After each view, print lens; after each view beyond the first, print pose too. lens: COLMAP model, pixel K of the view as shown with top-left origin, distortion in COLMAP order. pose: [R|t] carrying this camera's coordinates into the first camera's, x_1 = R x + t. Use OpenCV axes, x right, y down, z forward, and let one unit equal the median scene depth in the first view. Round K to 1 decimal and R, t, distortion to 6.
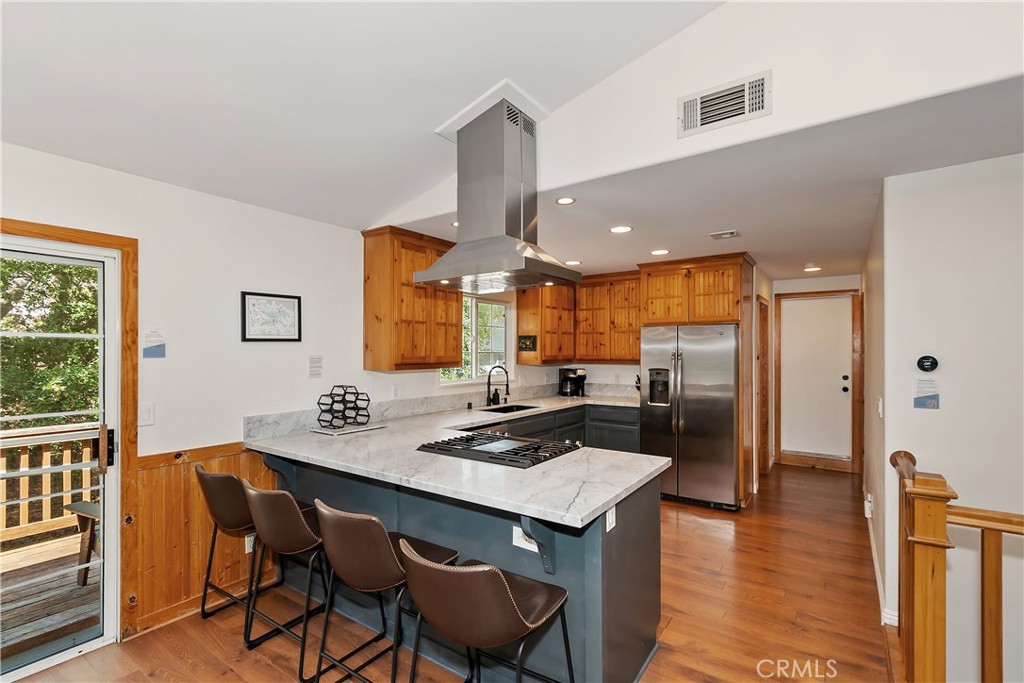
lens RADIAL K [[463.5, 0, 512.9], [0, 463.5, 351.0], [0, 0, 1]] dist [-0.000678, -0.001560]
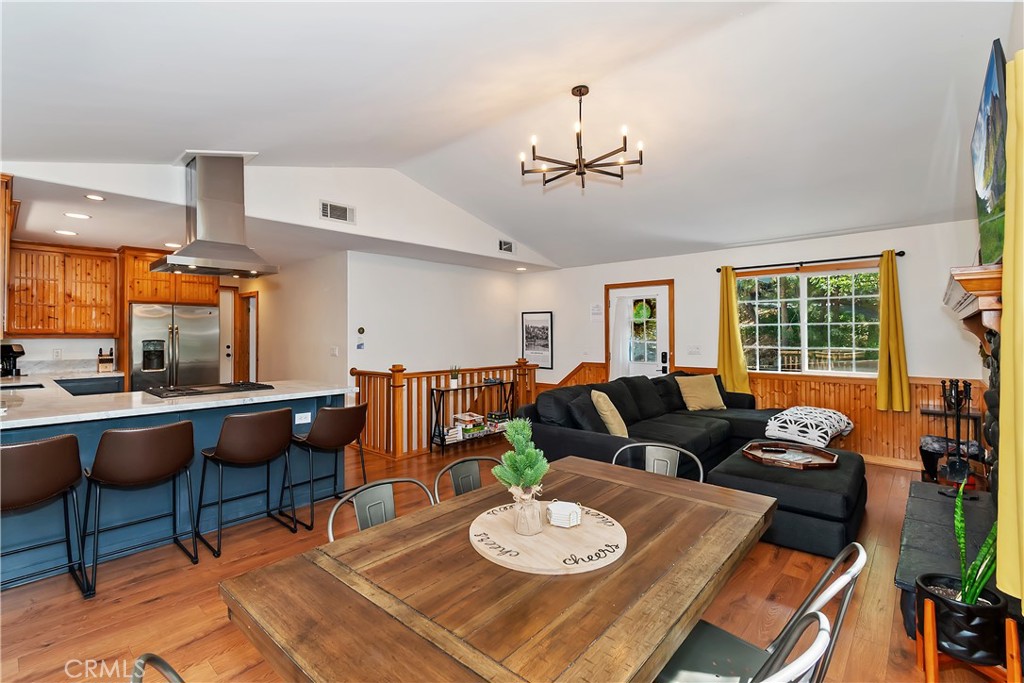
lens RADIAL K [[463.5, 0, 509.6], [0, 463.5, 334.6], [0, 0, 1]] dist [-0.000678, -0.001560]
pose [[0.111932, -0.000482, 0.993716, -0.770285], [0.001196, 0.999999, 0.000350, 0.025506], [-0.993715, 0.001149, 0.111932, -0.029683]]
